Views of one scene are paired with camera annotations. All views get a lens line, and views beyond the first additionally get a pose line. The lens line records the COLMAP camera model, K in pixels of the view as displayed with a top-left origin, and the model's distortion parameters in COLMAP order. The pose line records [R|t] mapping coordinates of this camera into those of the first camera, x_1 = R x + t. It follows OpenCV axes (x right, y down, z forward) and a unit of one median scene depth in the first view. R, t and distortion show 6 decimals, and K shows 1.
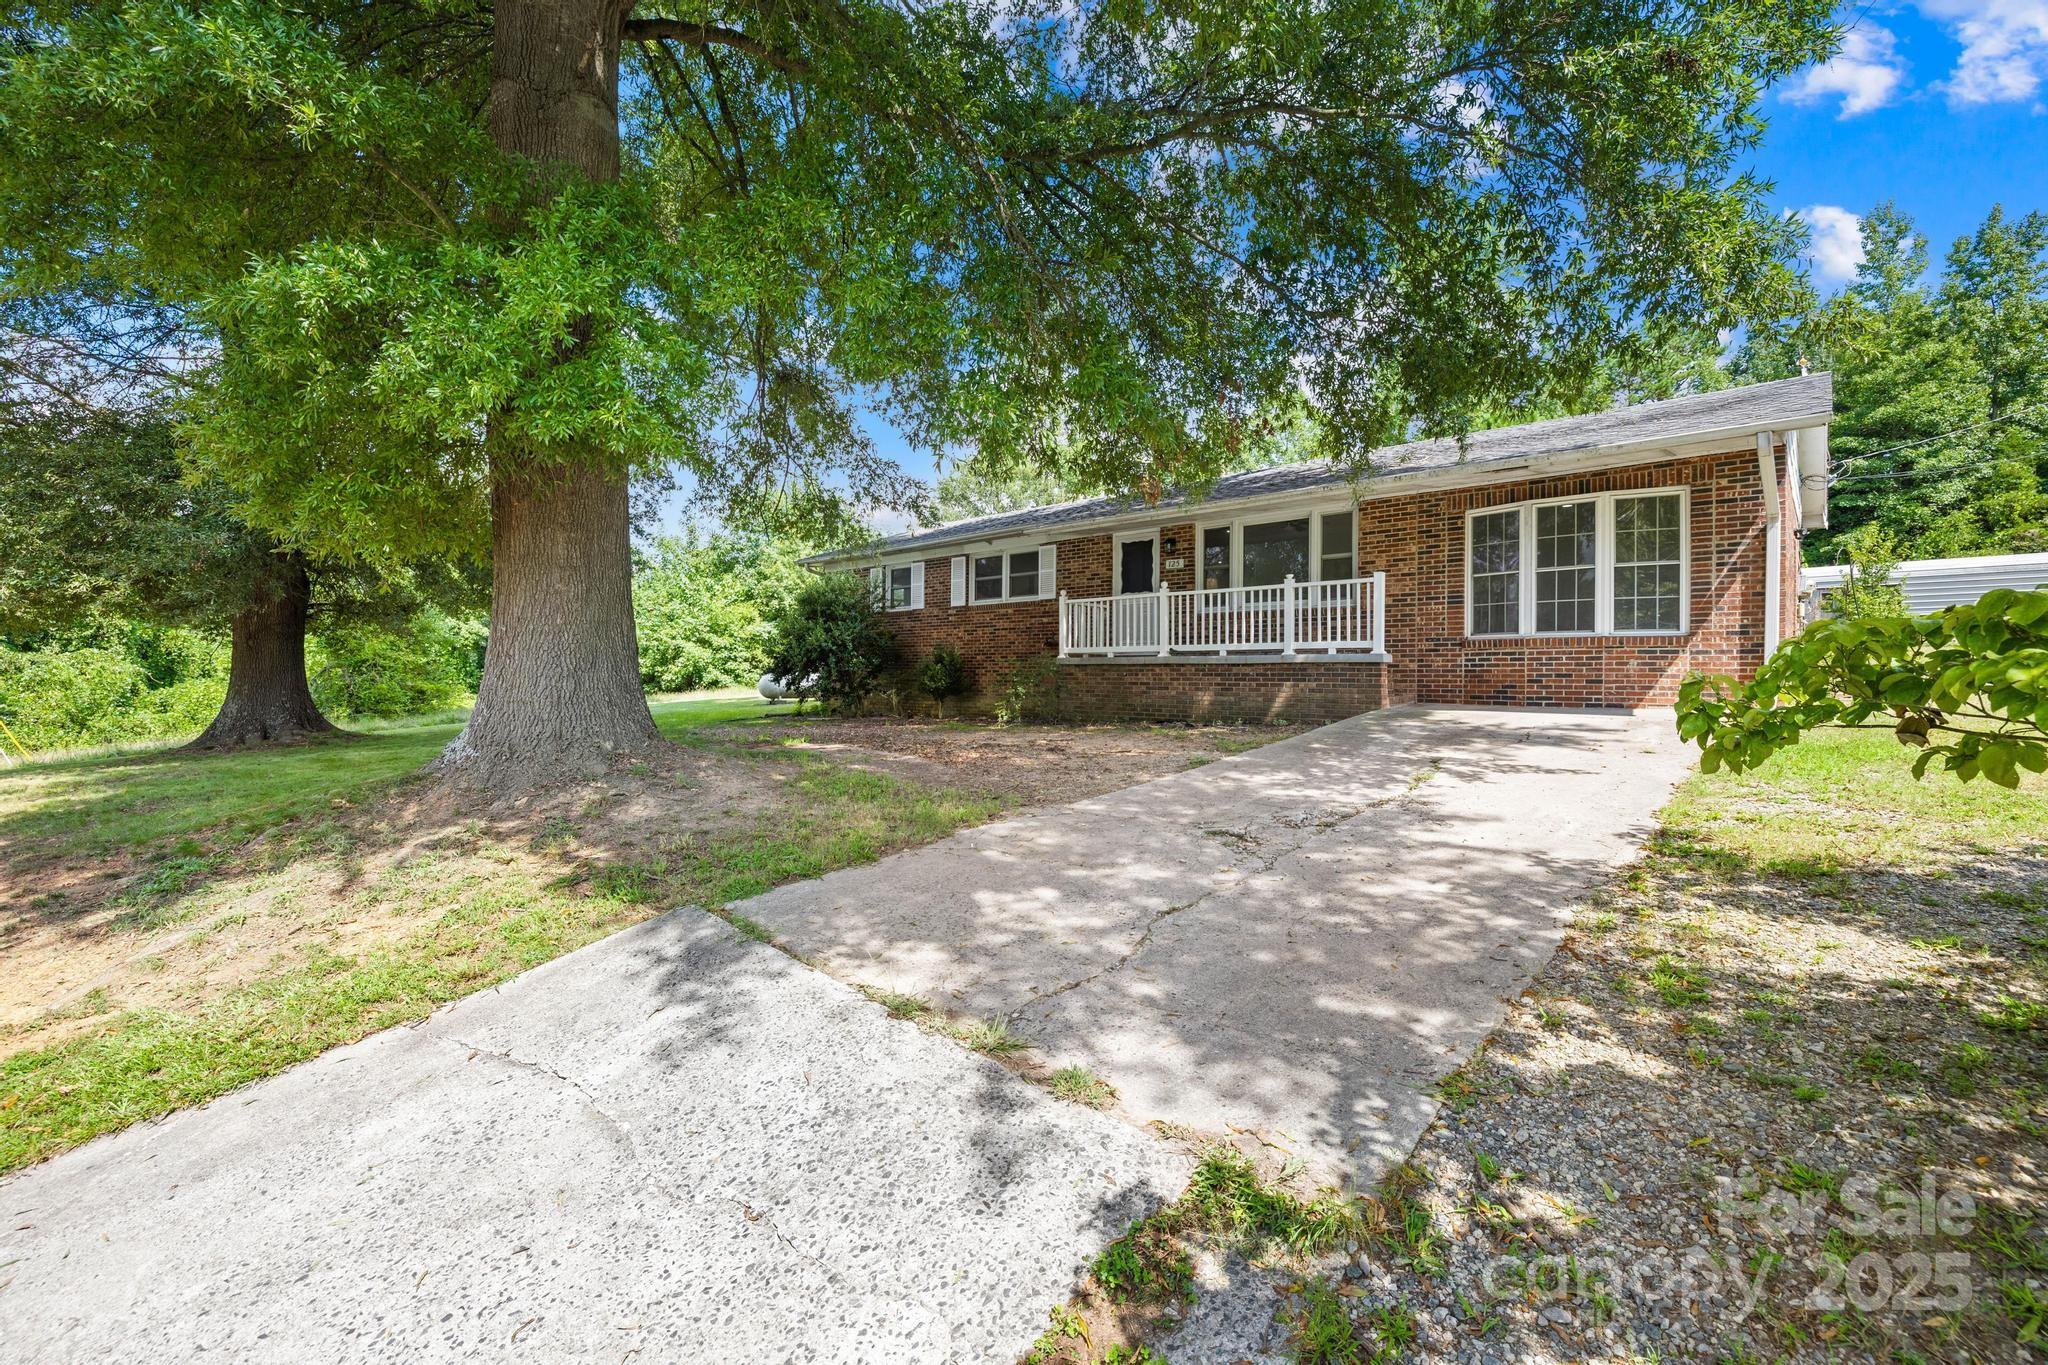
lens RADIAL K [[864.2, 0, 1009.6], [0, 864.2, 673.6], [0, 0, 1]] dist [-0.000017, 0.000517]
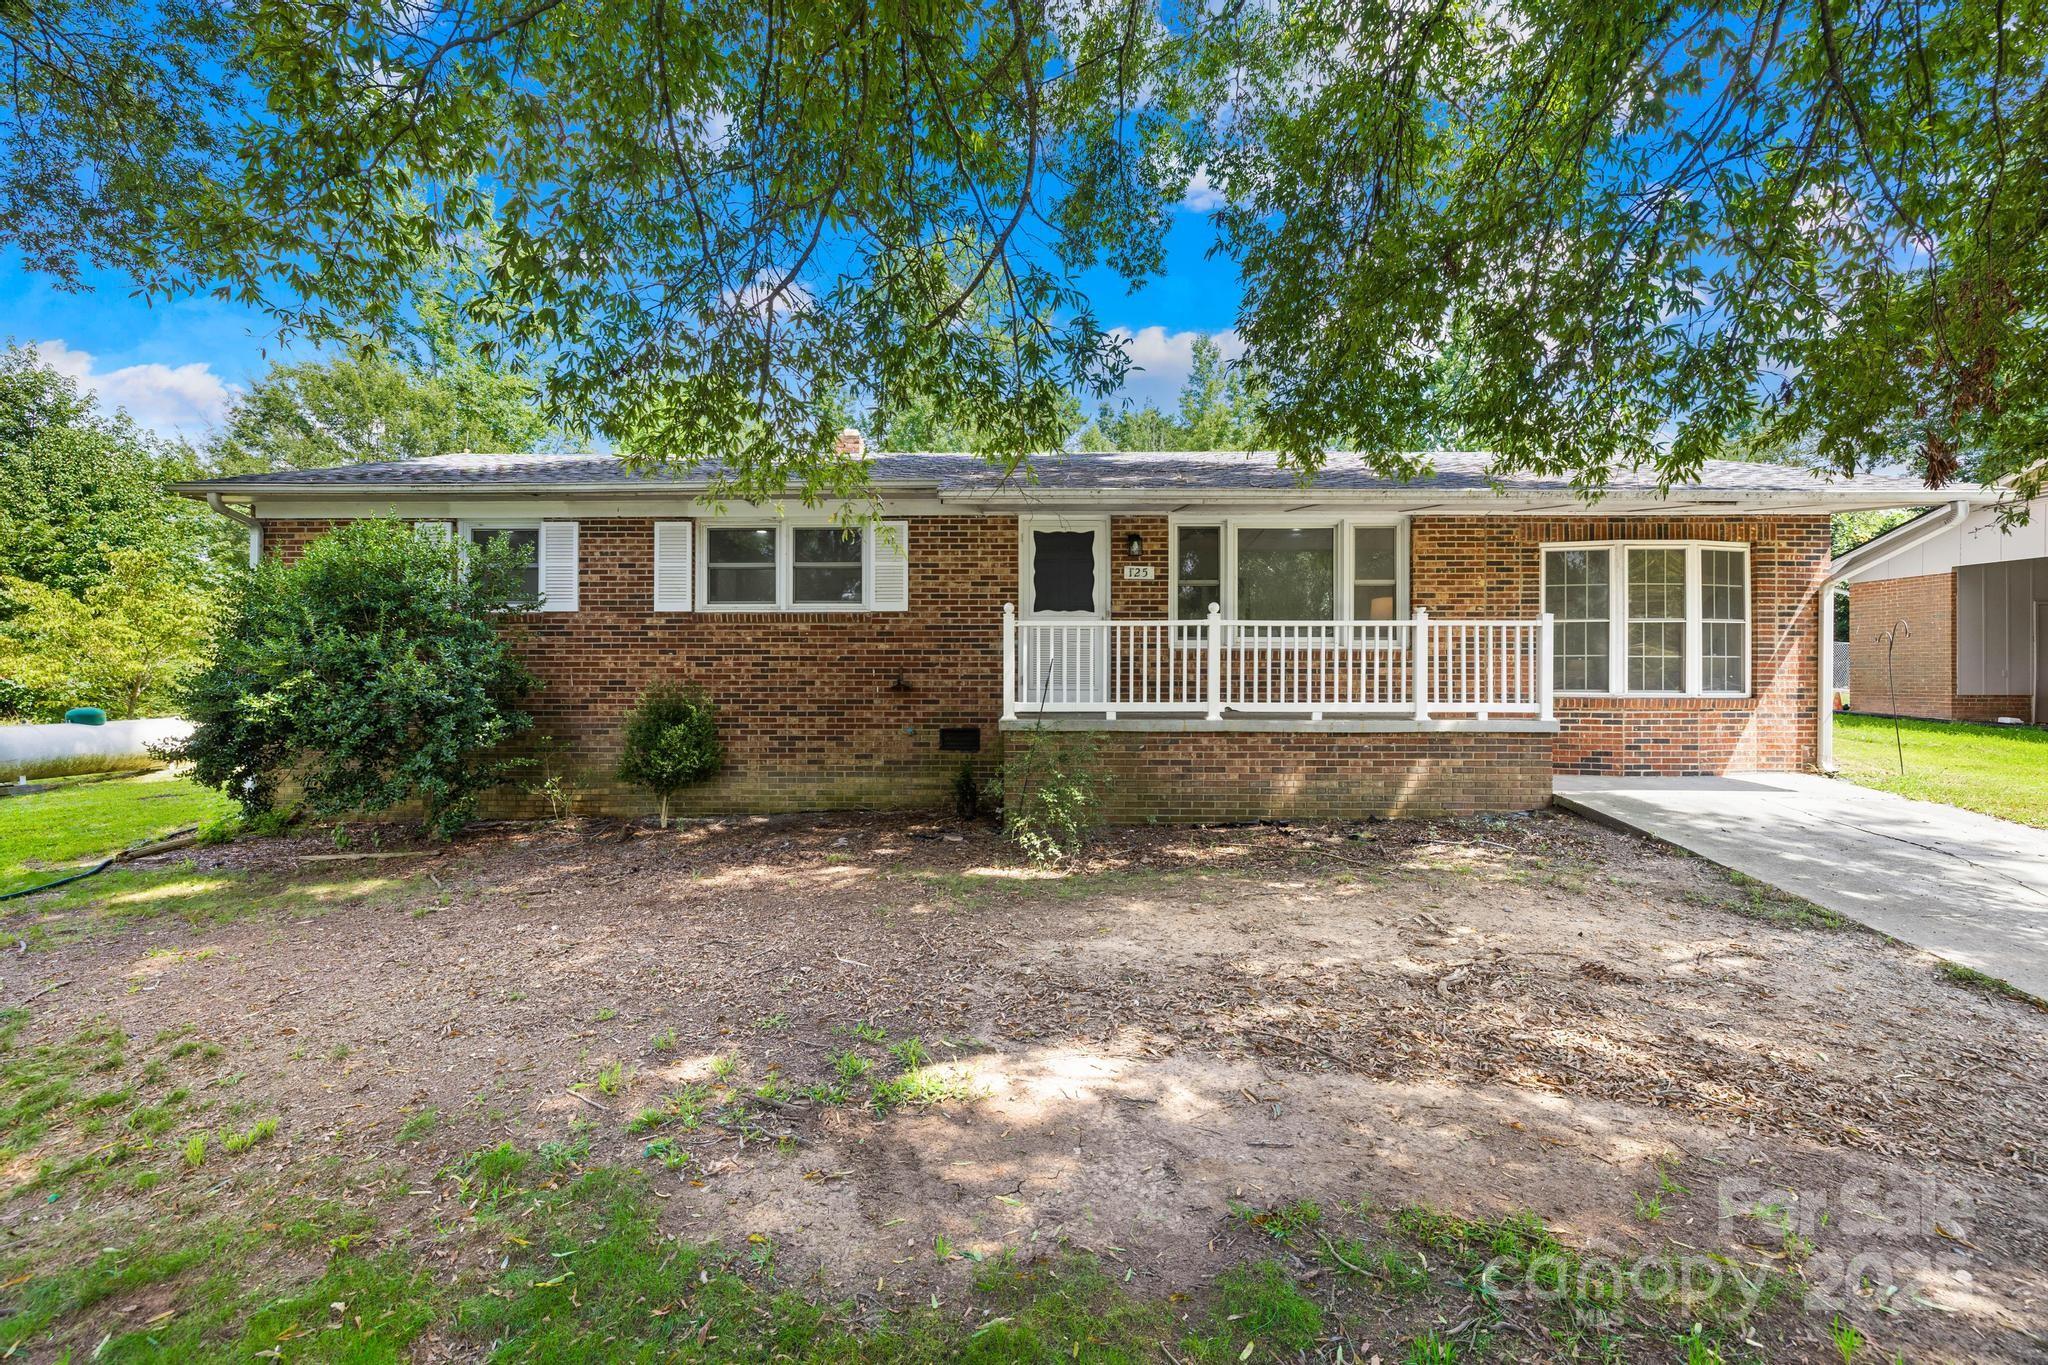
lens RADIAL K [[864.2, 0, 1009.6], [0, 864.2, 673.6], [0, 0, 1]] dist [-0.000017, 0.000517]
pose [[0.742060, -0.005013, 0.670315, -0.379138], [0.001075, 0.999980, 0.006288, -0.060928], [-0.670333, -0.003946, 0.742050, 0.652659]]
